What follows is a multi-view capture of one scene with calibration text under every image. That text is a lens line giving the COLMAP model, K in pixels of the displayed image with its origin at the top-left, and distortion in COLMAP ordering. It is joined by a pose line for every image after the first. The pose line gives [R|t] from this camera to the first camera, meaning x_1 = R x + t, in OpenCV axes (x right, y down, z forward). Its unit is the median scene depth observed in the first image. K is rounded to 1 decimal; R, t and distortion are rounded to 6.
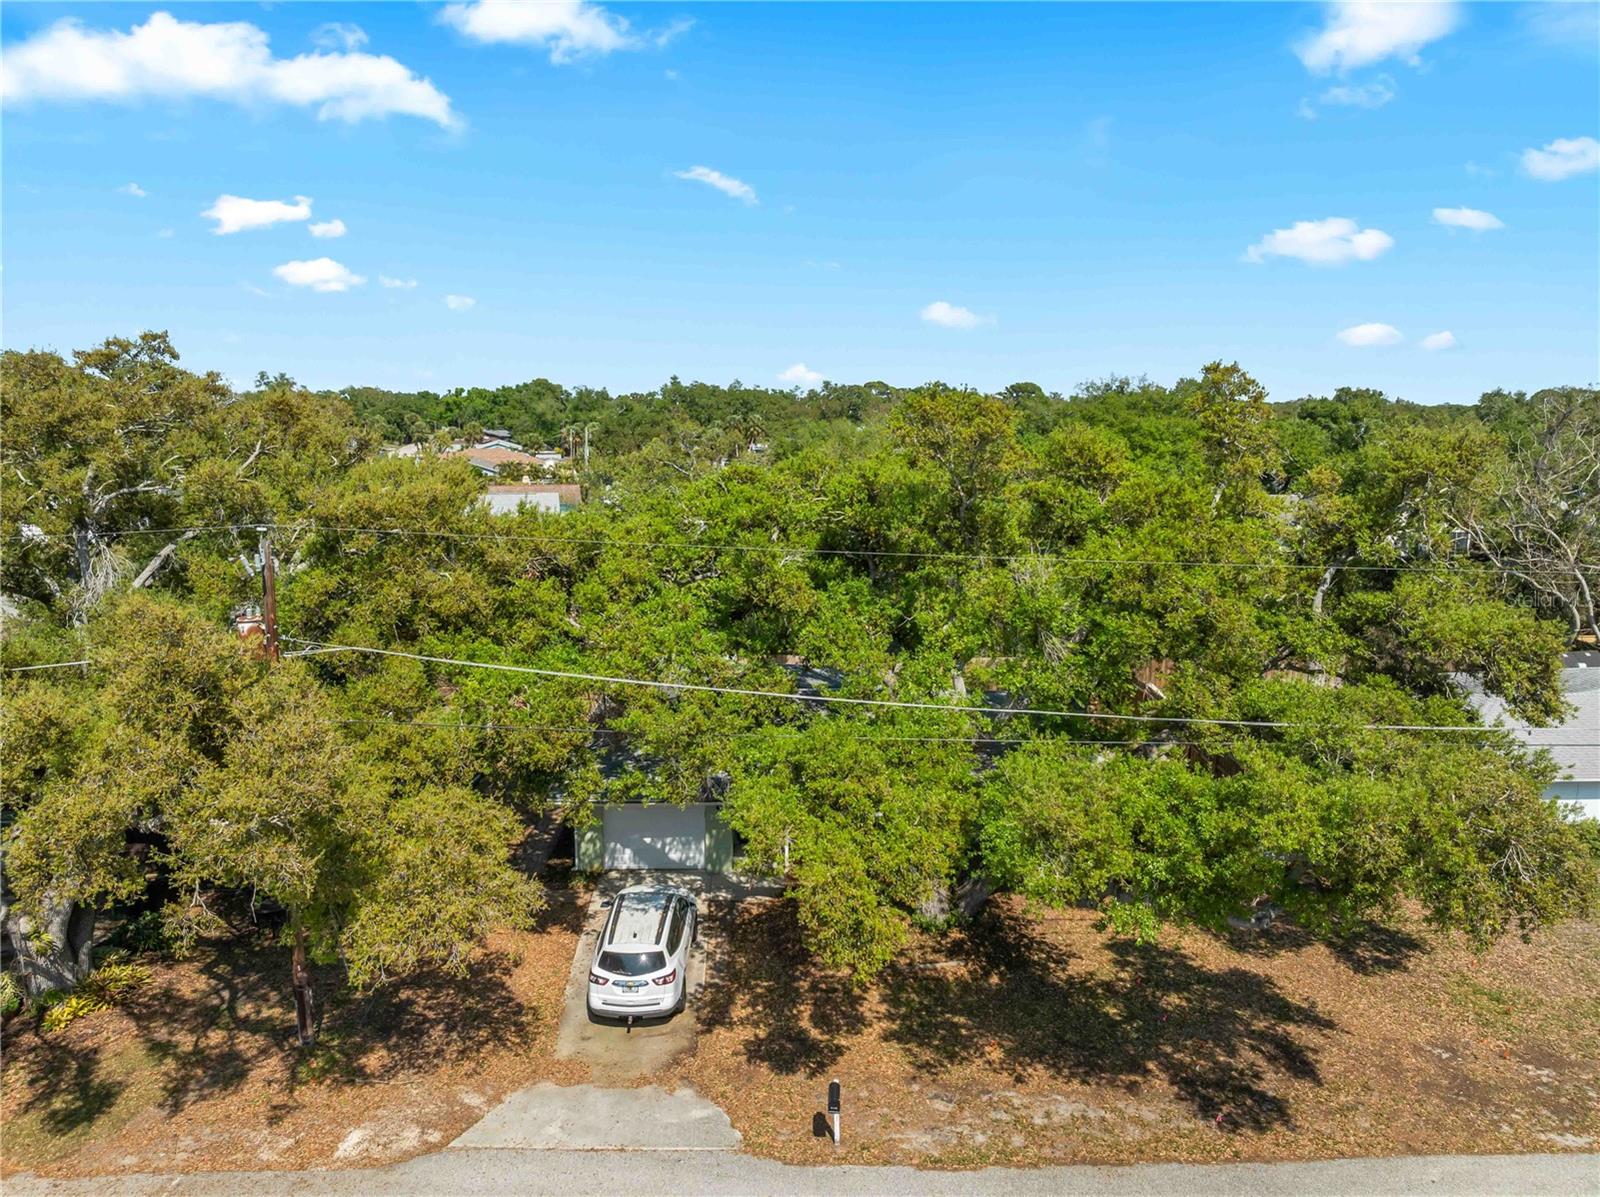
lens RADIAL K [[1131.9, 0, 800.0], [0, 1131.9, 598.5], [0, 0, 1]] dist [-0.047310, 0.000532]
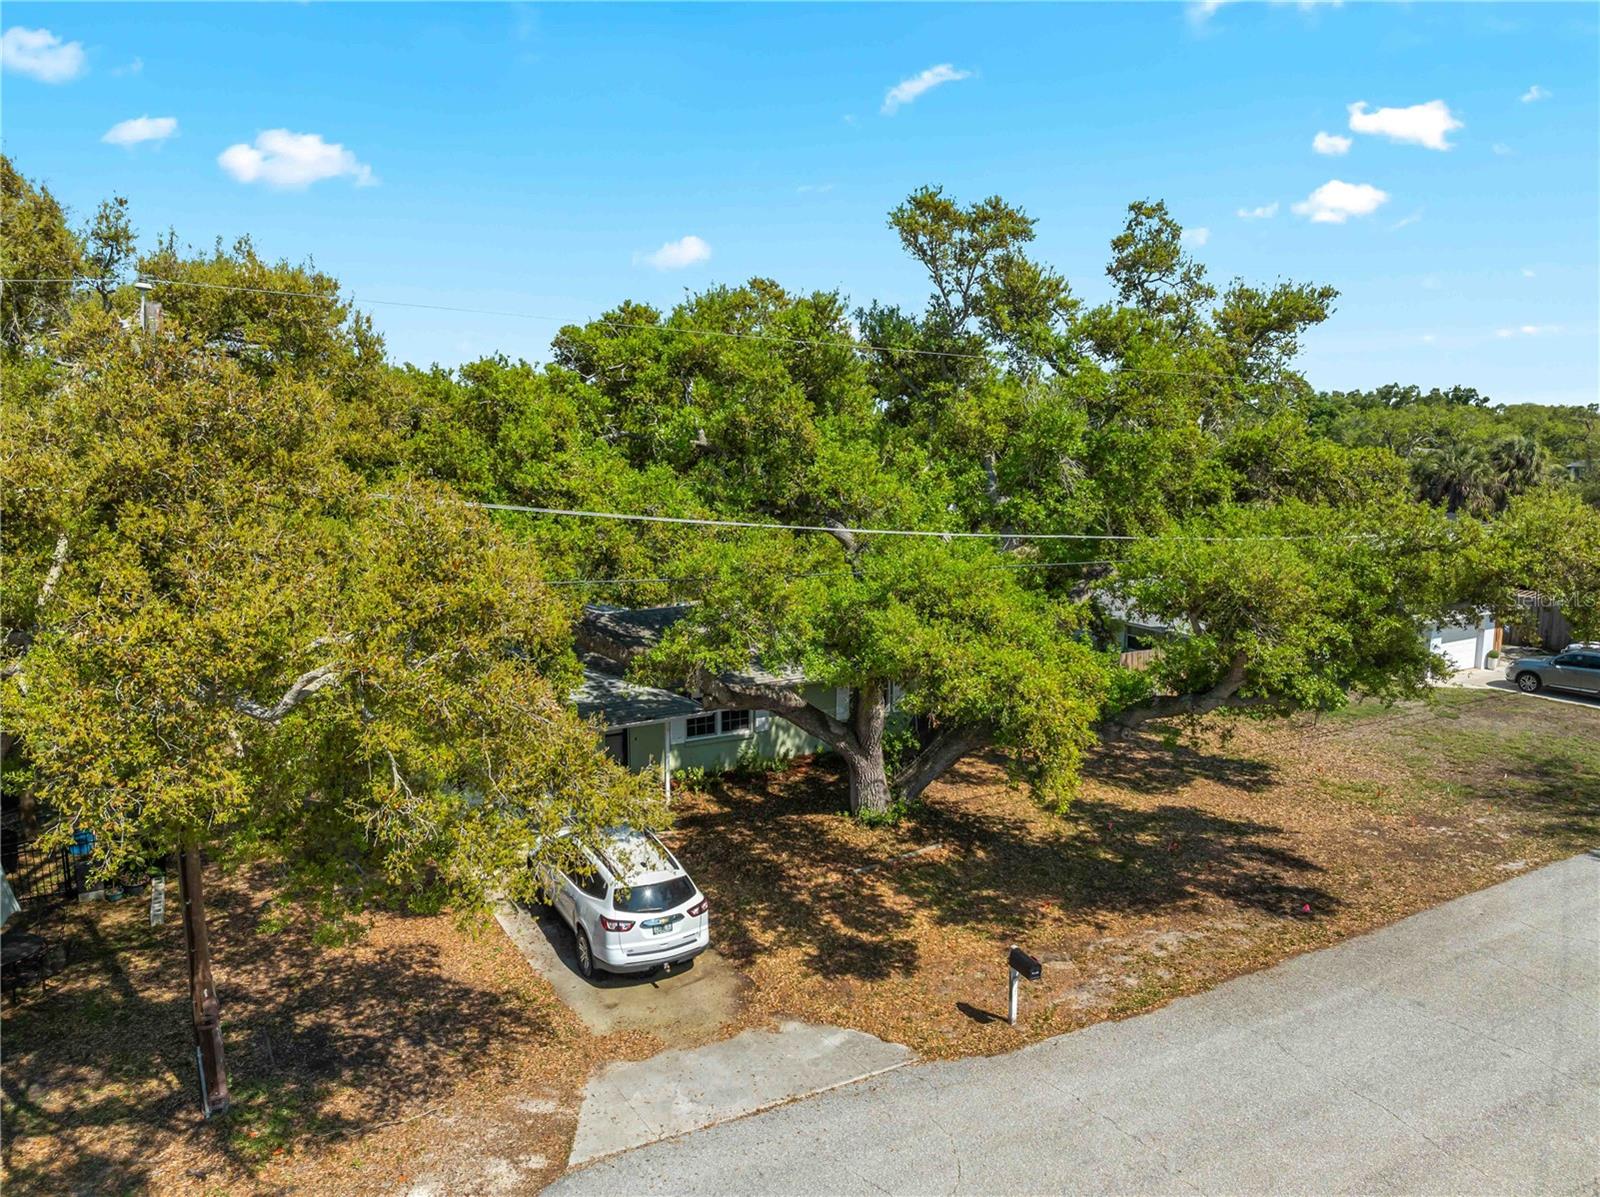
lens RADIAL K [[1131.9, 0, 800.0], [0, 1131.9, 598.5], [0, 0, 1]] dist [-0.047310, 0.000532]
pose [[0.890920, -0.079981, 0.447062, -0.393655], [0.089571, 0.995980, -0.000316, 0.129385], [-0.445239, 0.040325, 0.894503, 0.253659]]
